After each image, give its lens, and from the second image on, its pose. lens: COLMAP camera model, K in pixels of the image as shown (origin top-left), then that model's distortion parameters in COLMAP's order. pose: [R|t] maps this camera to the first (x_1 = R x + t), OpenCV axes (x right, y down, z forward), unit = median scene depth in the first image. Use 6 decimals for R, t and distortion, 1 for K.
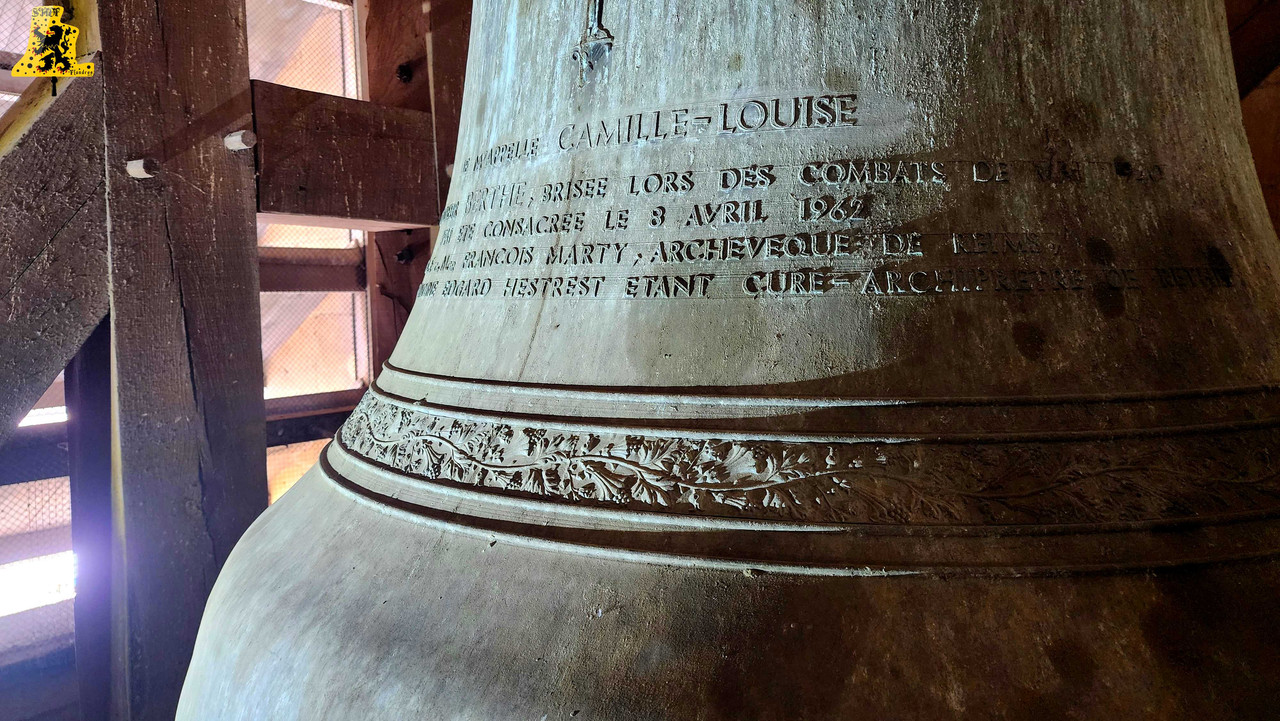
lens RADIAL K [[820.8, 0, 640.0], [0, 820.8, 360.5], [0, 0, 1]] dist [0.043031, -0.002078]
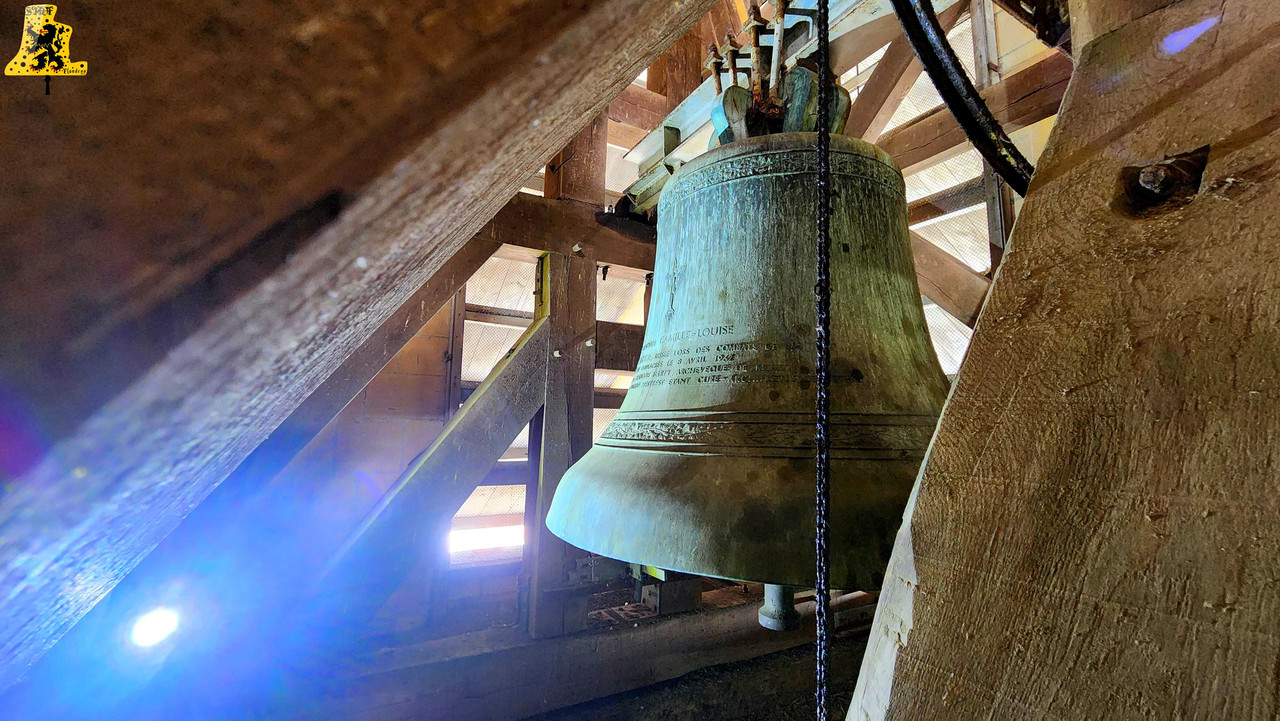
lens RADIAL K [[519.7, 0, 640.0], [0, 519.7, 360.5], [0, 0, 1]] dist [-0.000067, -0.000003]
pose [[0.921798, -0.020069, -0.387151, 0.744192], [-0.060231, 0.979118, -0.194164, 0.259993], [0.382963, 0.202299, 0.901340, -1.055726]]
